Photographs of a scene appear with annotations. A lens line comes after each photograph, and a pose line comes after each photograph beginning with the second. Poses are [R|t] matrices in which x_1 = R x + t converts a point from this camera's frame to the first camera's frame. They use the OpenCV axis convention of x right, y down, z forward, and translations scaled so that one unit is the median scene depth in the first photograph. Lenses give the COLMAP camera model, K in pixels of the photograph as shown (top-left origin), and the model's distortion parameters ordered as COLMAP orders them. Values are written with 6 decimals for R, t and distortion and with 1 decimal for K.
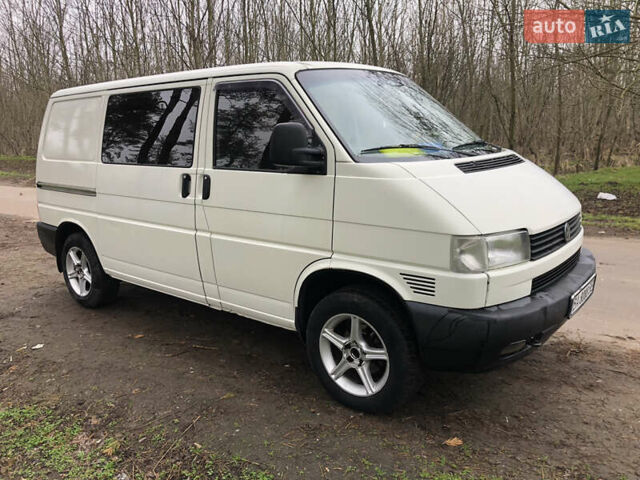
lens RADIAL K [[548.1, 0, 320.0], [0, 548.1, 240.0], [0, 0, 1]] dist [0.010363, 0.003141]
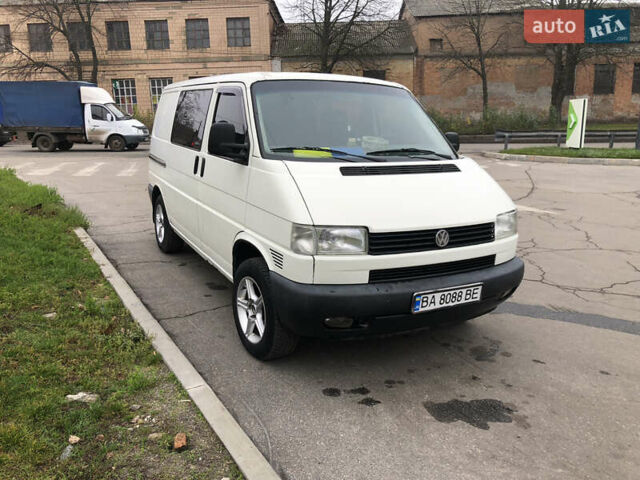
lens RADIAL K [[543.6, 0, 320.0], [0, 543.6, 240.0], [0, 0, 1]] dist [0.088551, 0.000330]
pose [[0.919210, 0.145708, -0.365818, 0.660006], [-0.138654, 0.989289, 0.045638, -0.029614], [0.368549, 0.008772, 0.929567, -0.115827]]
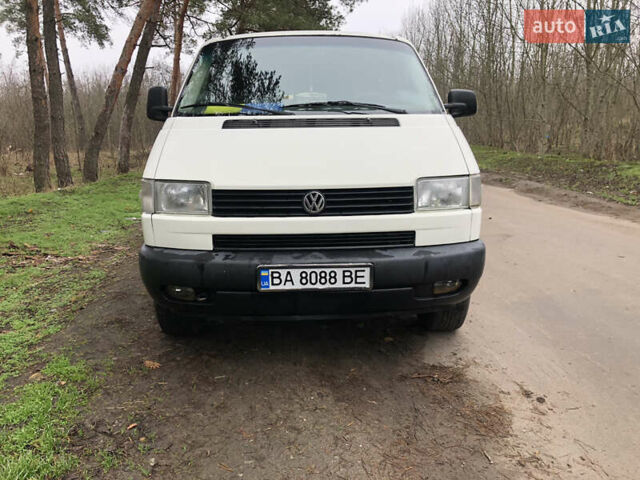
lens RADIAL K [[543.6, 0, 320.0], [0, 543.6, 240.0], [0, 0, 1]] dist [0.088551, 0.000330]
pose [[0.629734, 0.168711, -0.758269, 1.180329], [-0.164799, 0.982927, 0.081832, -0.030211], [0.759129, 0.073430, 0.646786, 0.474127]]
